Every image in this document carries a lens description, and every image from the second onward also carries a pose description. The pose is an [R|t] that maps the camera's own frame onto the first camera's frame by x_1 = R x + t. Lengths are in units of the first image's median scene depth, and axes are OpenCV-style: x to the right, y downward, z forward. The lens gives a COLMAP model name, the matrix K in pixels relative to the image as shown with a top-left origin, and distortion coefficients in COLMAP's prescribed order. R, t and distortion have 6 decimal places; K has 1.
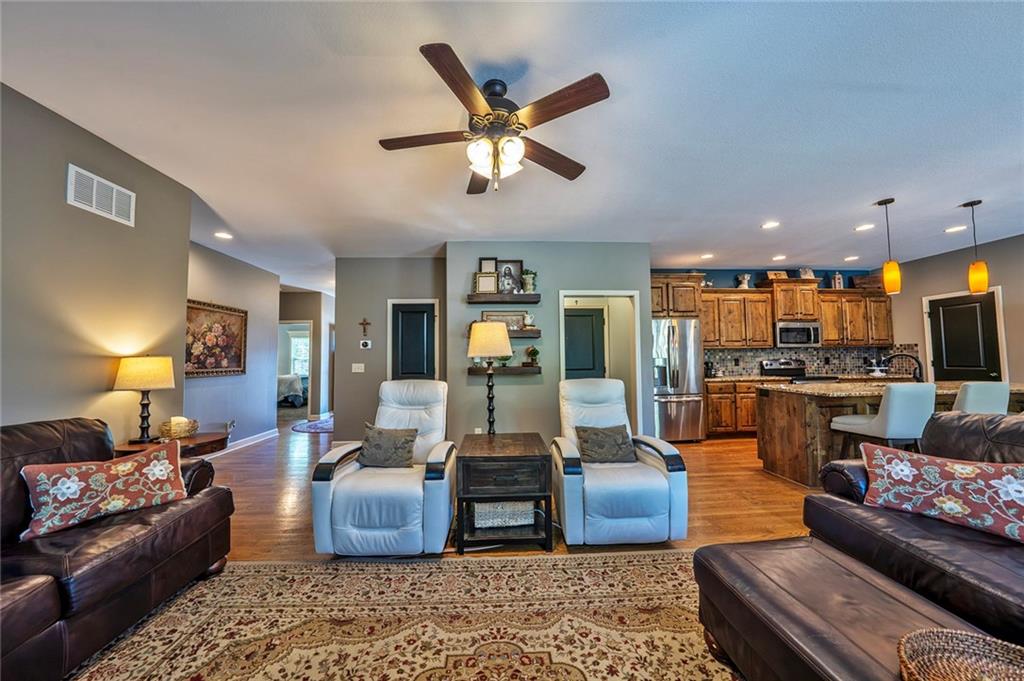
lens RADIAL K [[353.9, 0, 511.2], [0, 353.9, 342.3], [0, 0, 1]] dist [-0.021544, 0.002905]
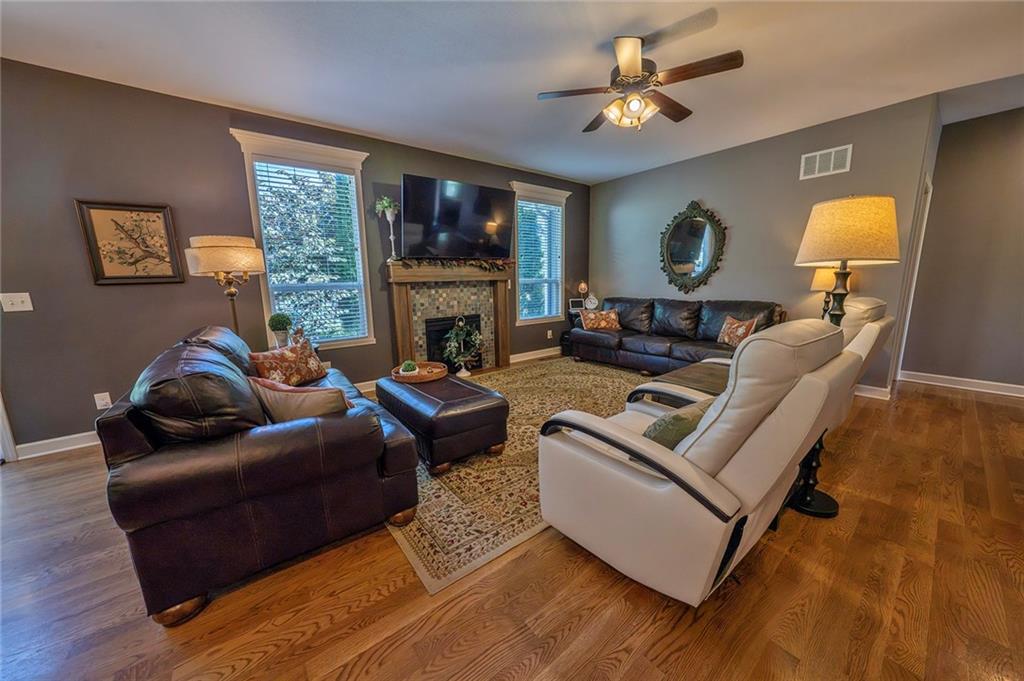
lens RADIAL K [[353.9, 0, 513.0], [0, 353.9, 345.3], [0, 0, 1]] dist [-0.021544, 0.002905]
pose [[-0.813894, 0.132209, -0.565771, 0.481623], [0.055832, 0.987057, 0.150337, 0.036995], [0.578324, 0.090770, -0.810742, 0.797689]]
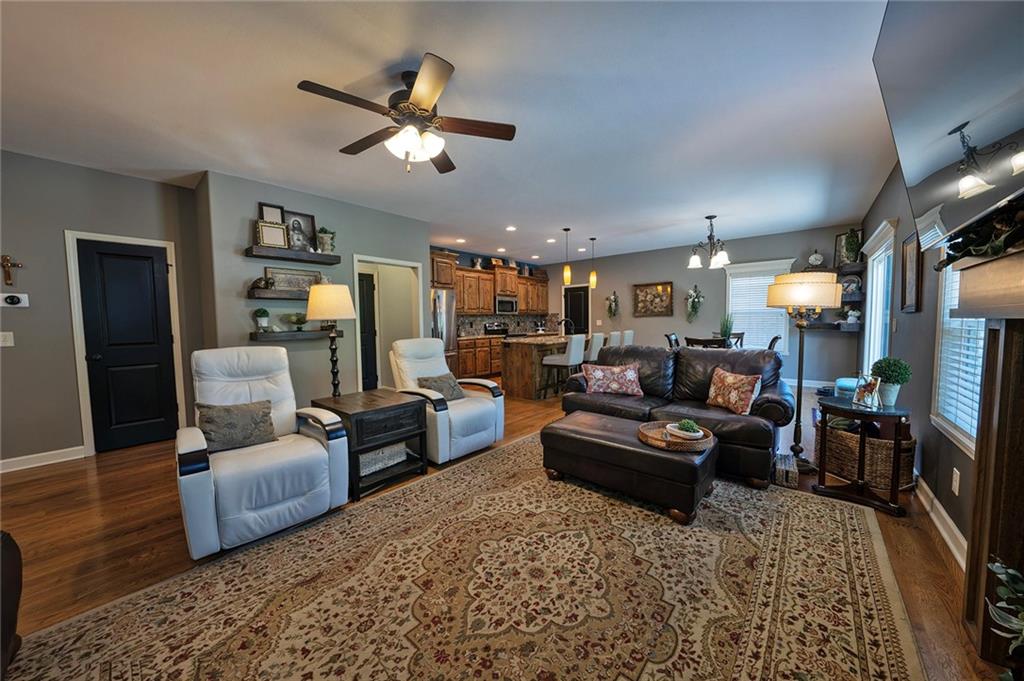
lens RADIAL K [[353.9, 0, 510.1], [0, 353.9, 341.0], [0, 0, 1]] dist [-0.021544, 0.002905]
pose [[0.687825, -0.040551, 0.724743, -0.297349], [-0.028725, 0.996136, 0.082998, 0.003083], [-0.725308, -0.077907, 0.684002, -0.023608]]
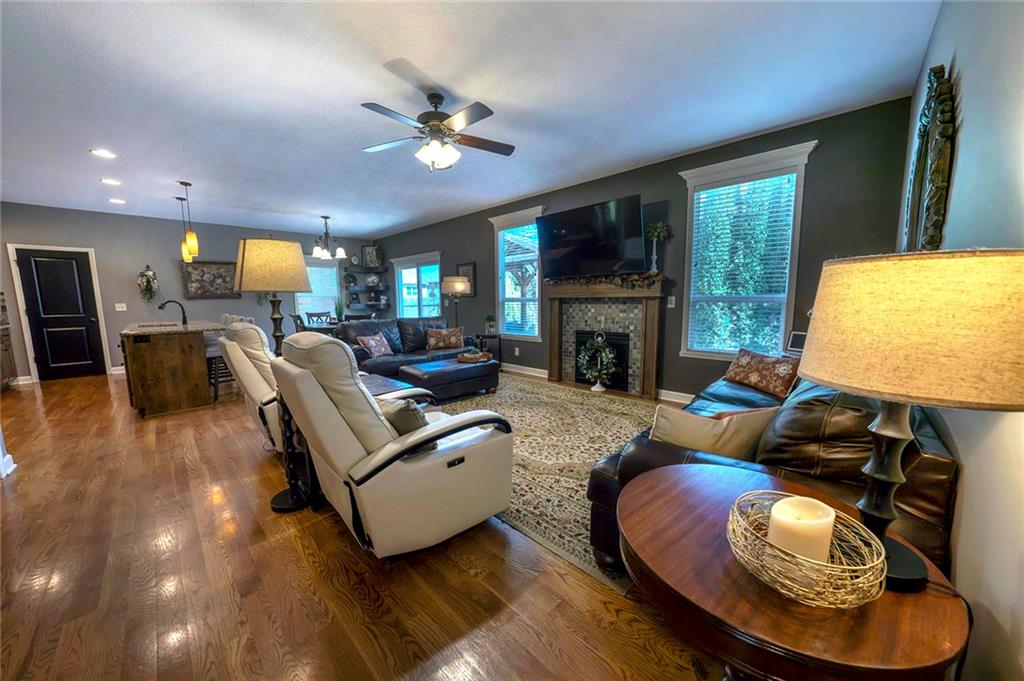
lens RADIAL K [[353.9, 0, 512.6], [0, 353.9, 342.1], [0, 0, 1]] dist [-0.021544, 0.002905]
pose [[-0.683243, -0.071617, 0.726671, -0.580953], [-0.017109, 0.996476, 0.082120, 0.048520], [-0.729991, 0.043675, -0.682060, 0.774731]]
